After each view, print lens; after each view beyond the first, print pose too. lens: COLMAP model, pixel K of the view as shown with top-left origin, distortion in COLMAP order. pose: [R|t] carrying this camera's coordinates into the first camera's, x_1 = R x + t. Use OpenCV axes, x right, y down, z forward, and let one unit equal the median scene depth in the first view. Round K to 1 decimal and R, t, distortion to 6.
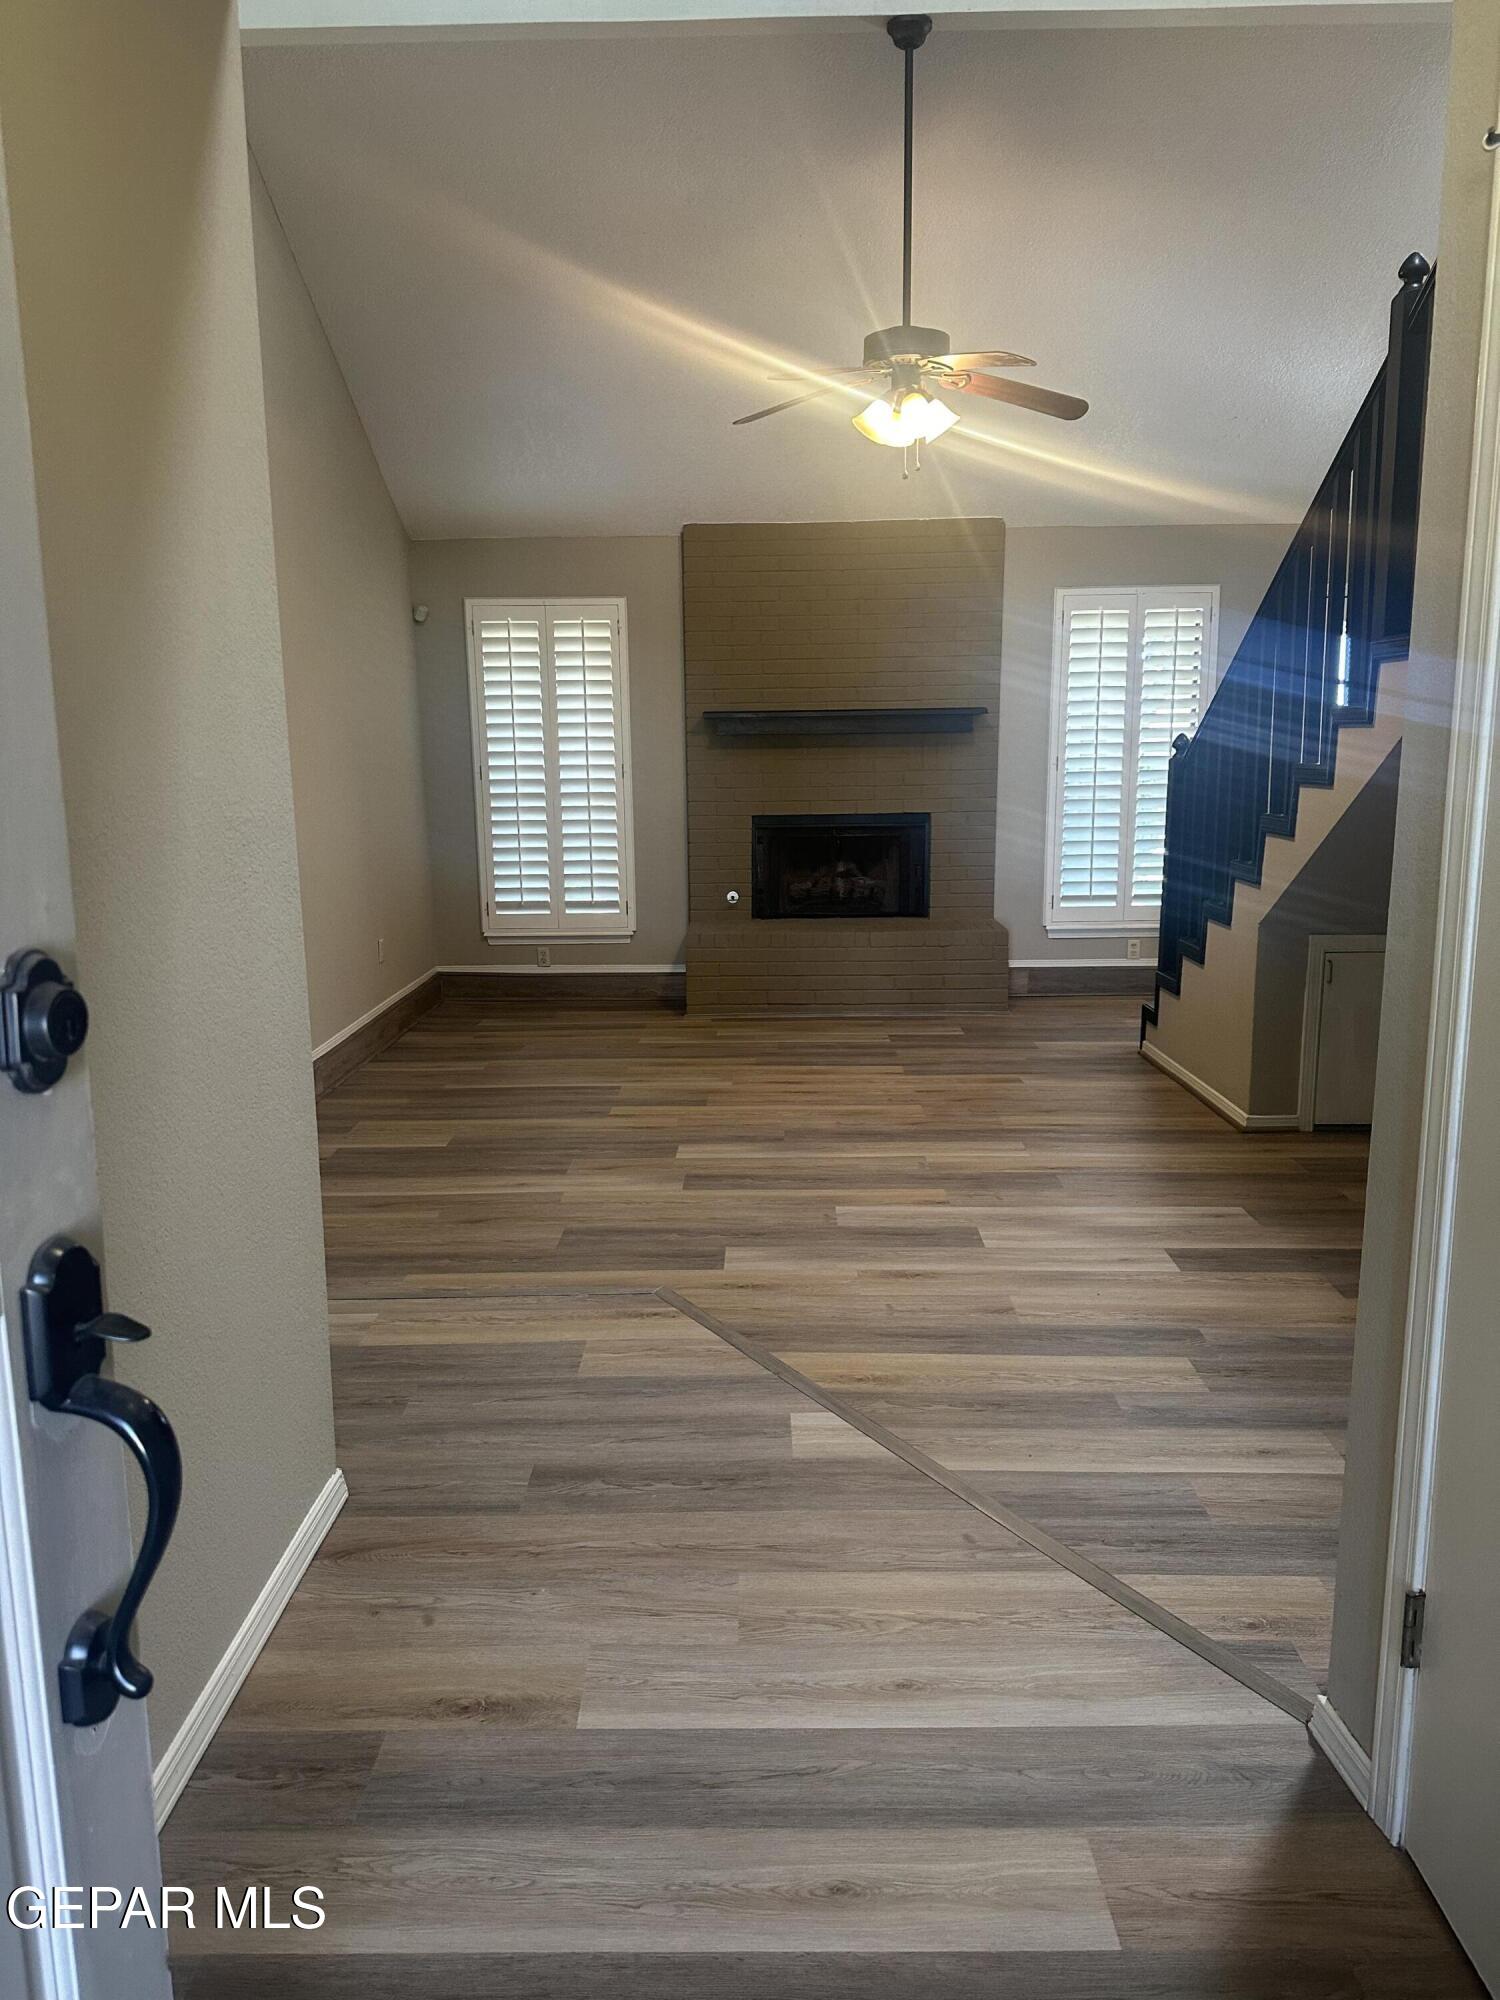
lens RADIAL K [[1383.8, 0, 739.5], [0, 1383.8, 1003.7], [0, 0, 1]] dist [0.162523, -0.213582]
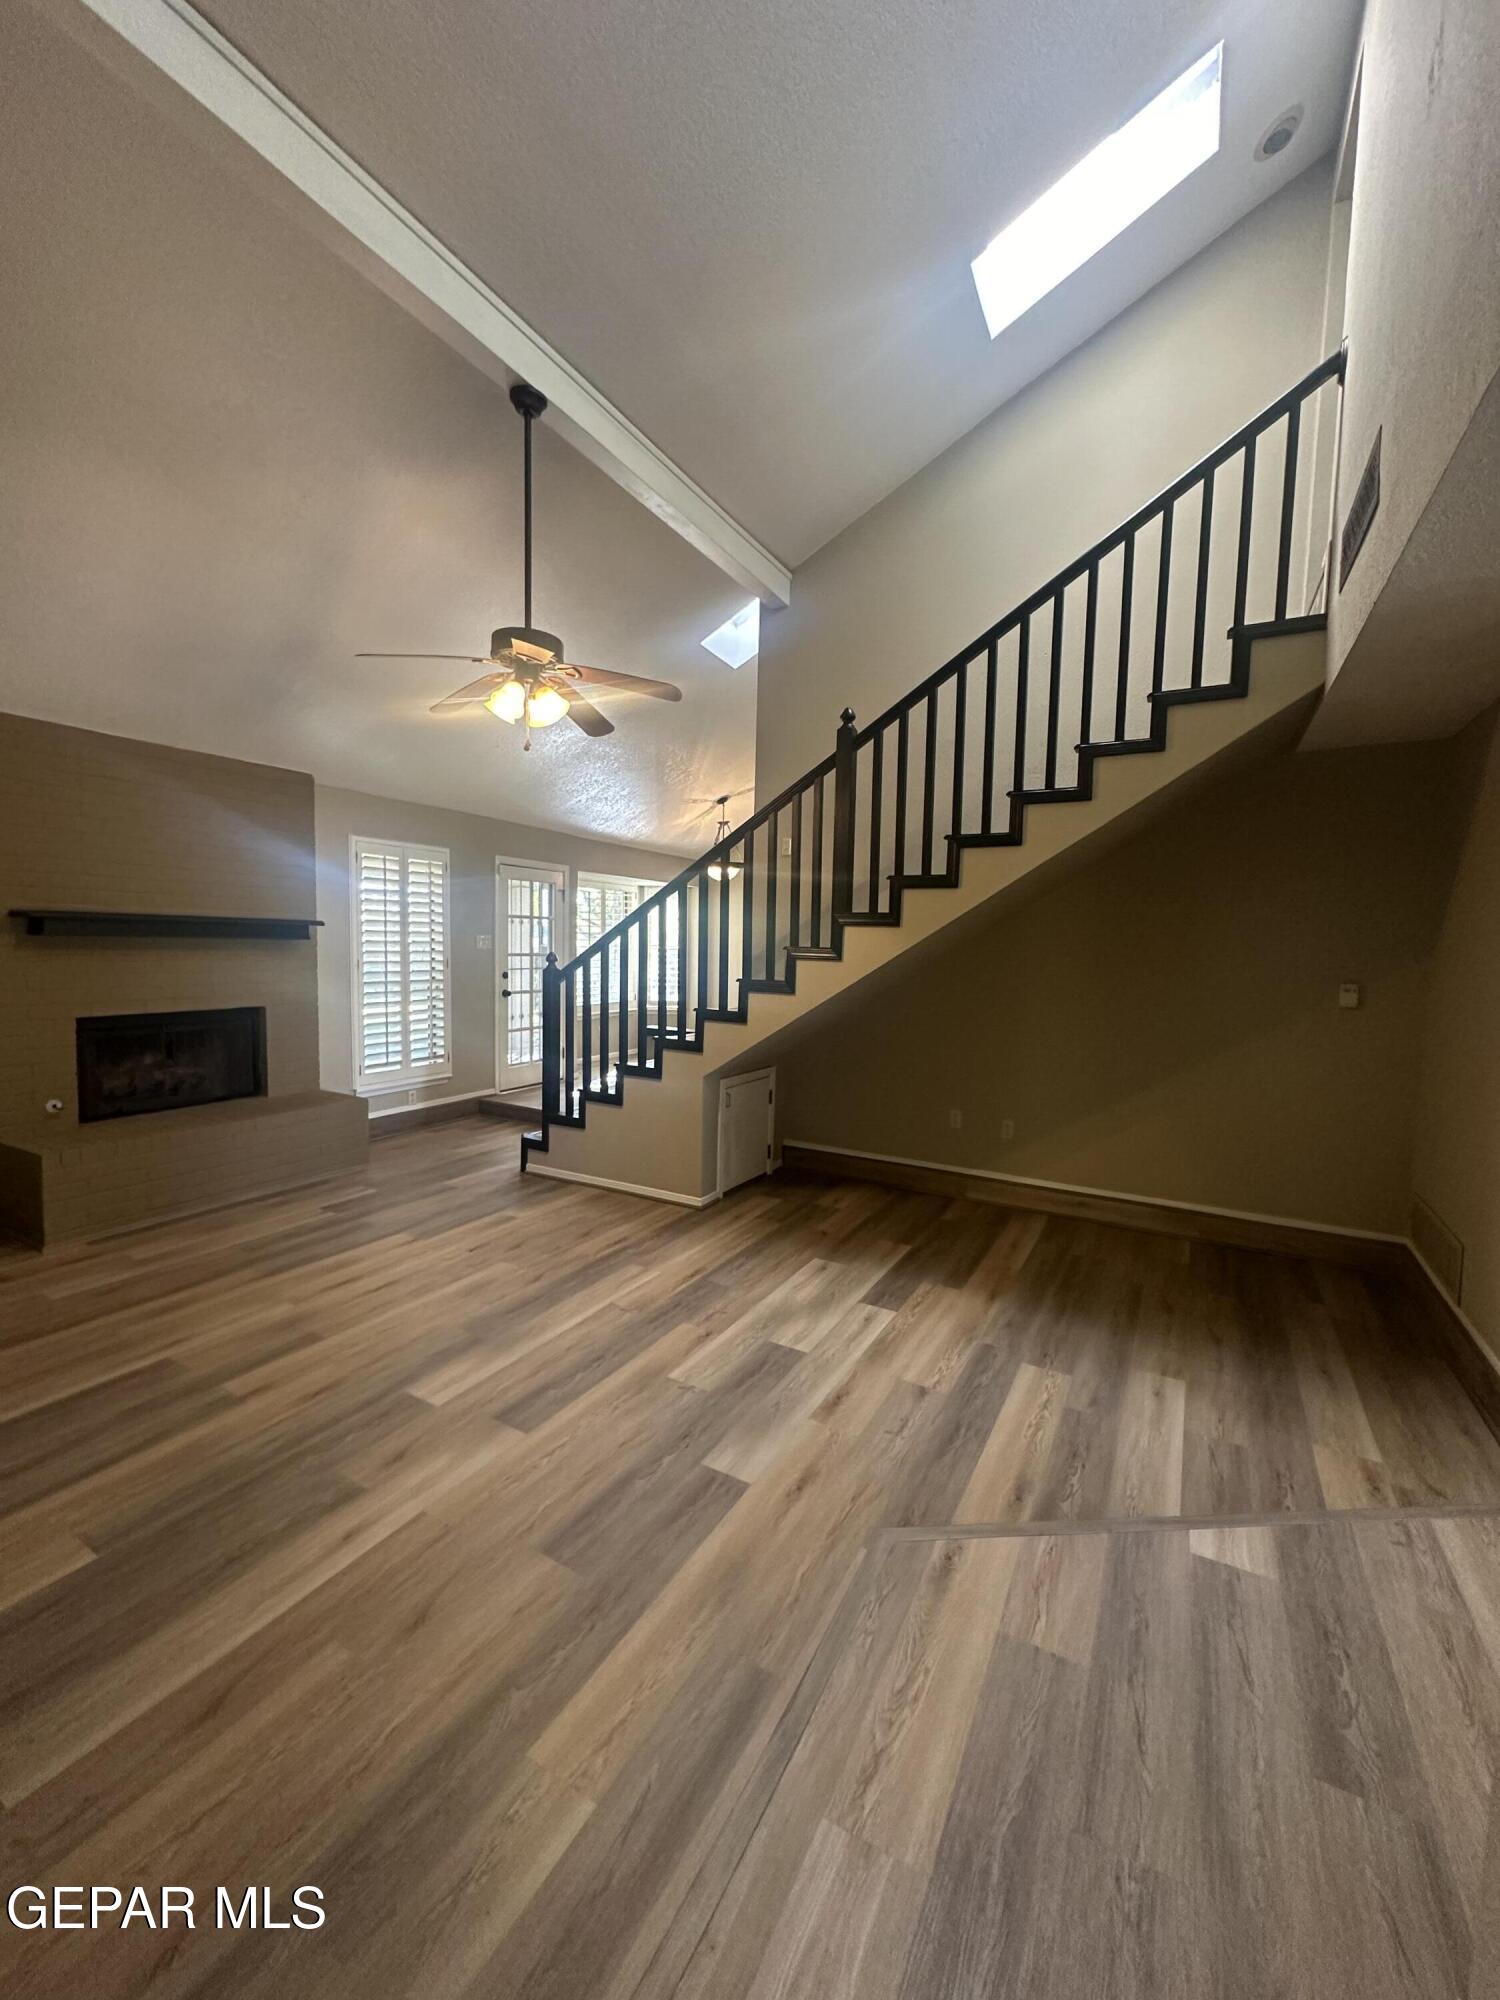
lens RADIAL K [[795.6, 0, 751.8], [0, 795.6, 1001.9], [0, 0, 1]] dist [-0.001382, -0.000152]
pose [[0.468825, -0.043034, 0.882242, -0.424809], [0.132050, 0.991003, -0.021833, -0.122358], [-0.873365, 0.126736, 0.470289, 0.563979]]
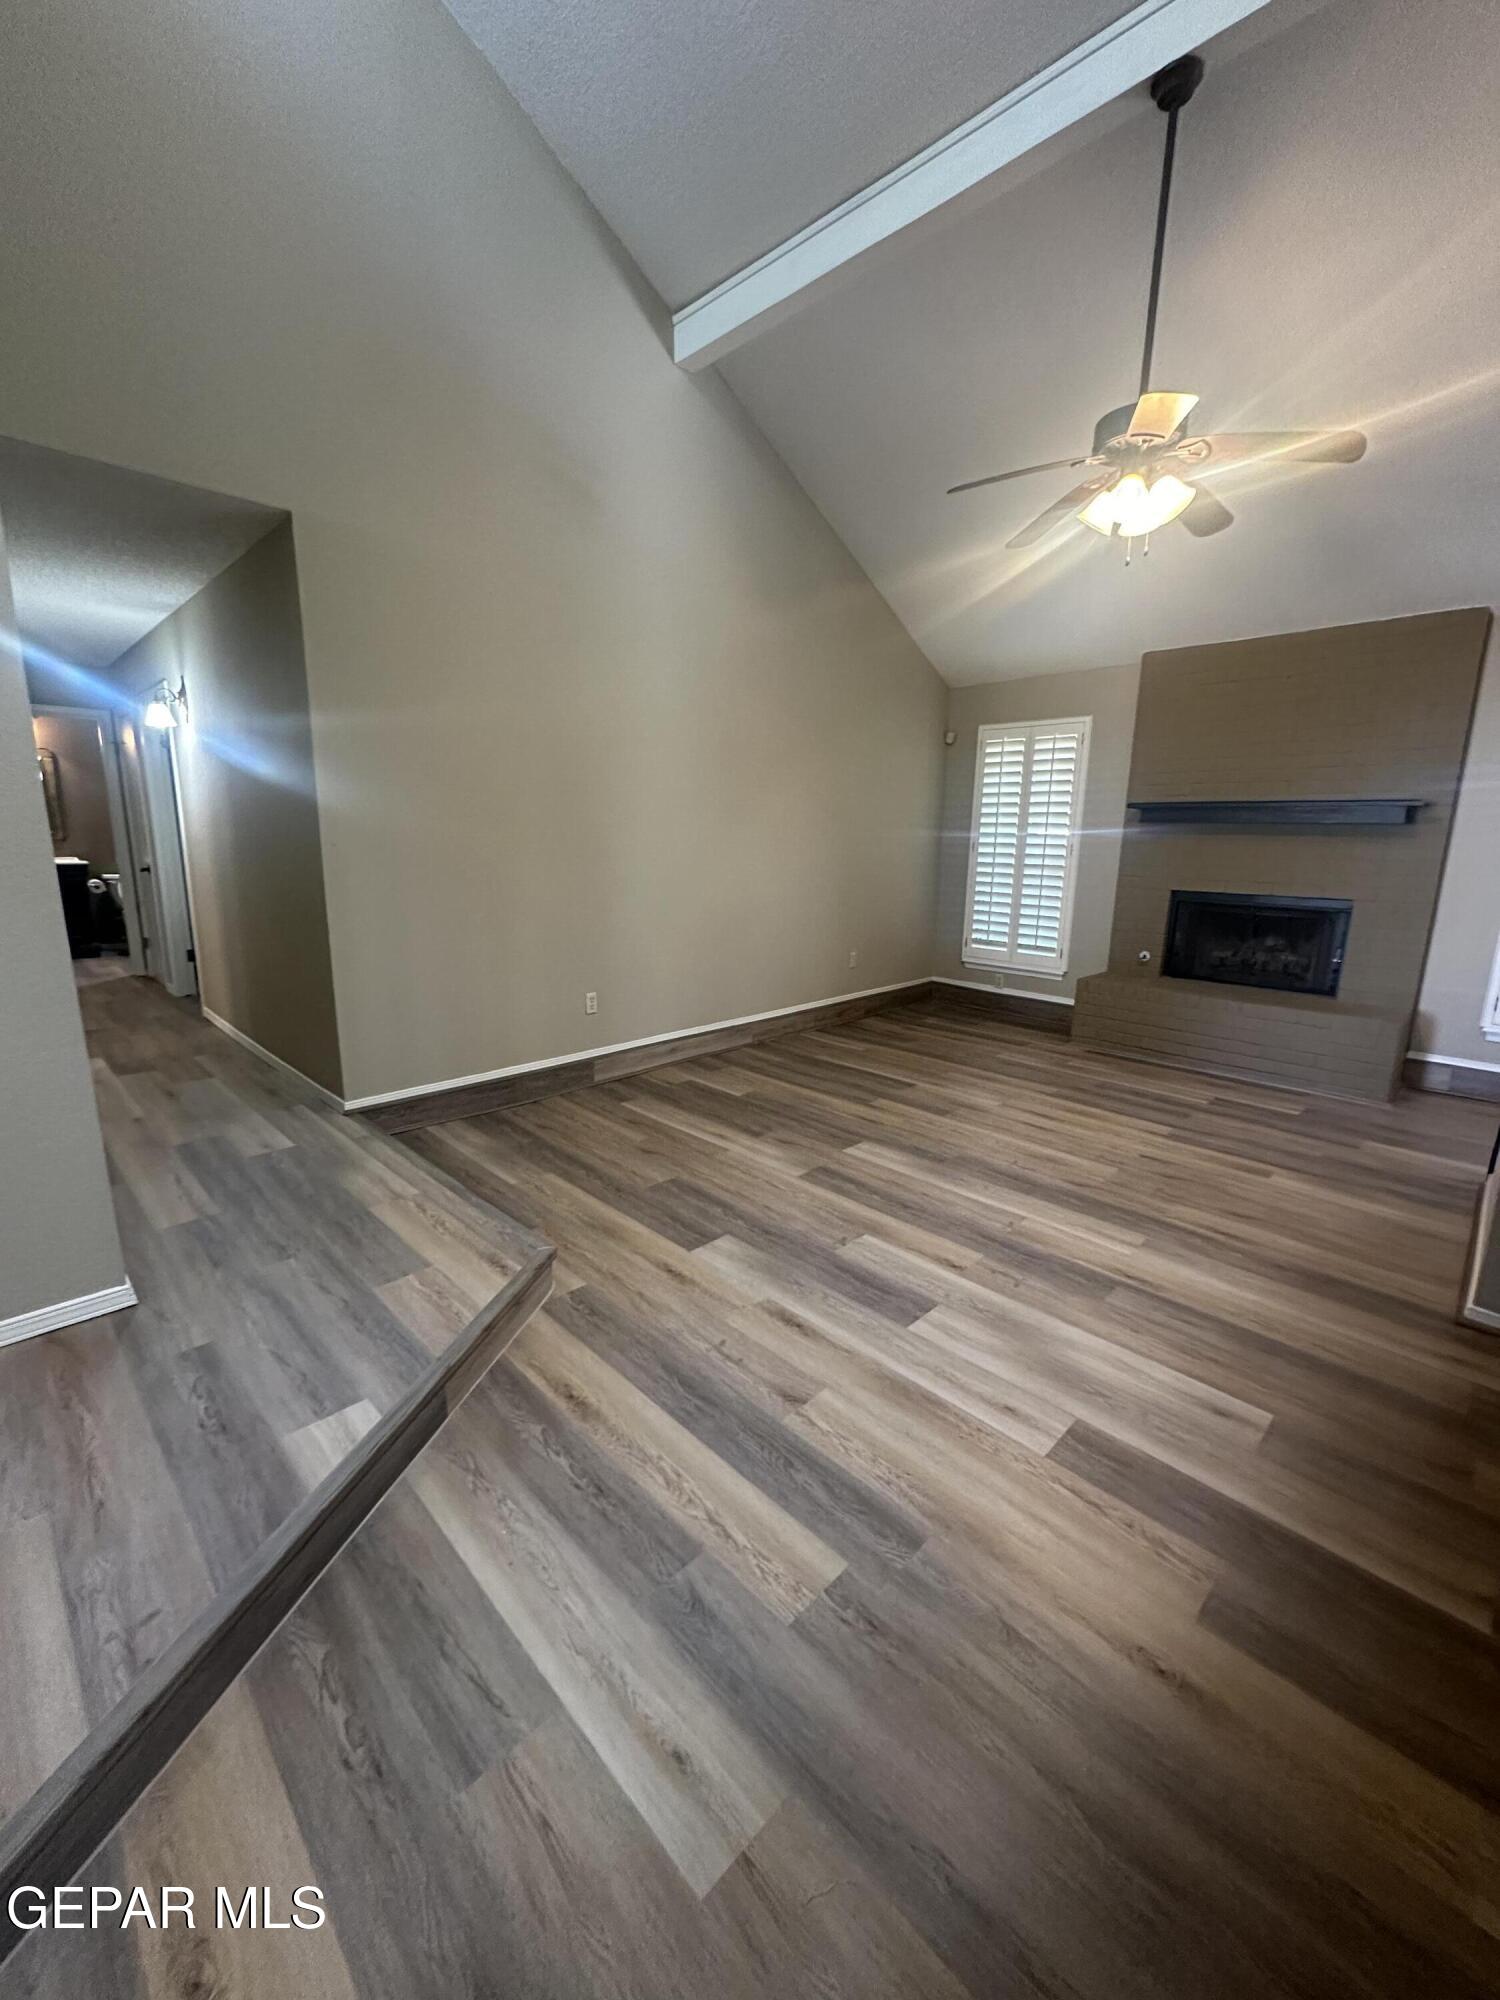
lens RADIAL K [[795.6, 0, 751.8], [0, 795.6, 1001.9], [0, 0, 1]] dist [-0.001382, -0.000152]
pose [[0.719626, 0.166327, -0.674146, 0.379052], [-0.150325, 0.985180, 0.082600, -0.072214], [0.677894, 0.041900, 0.733965, 0.432459]]
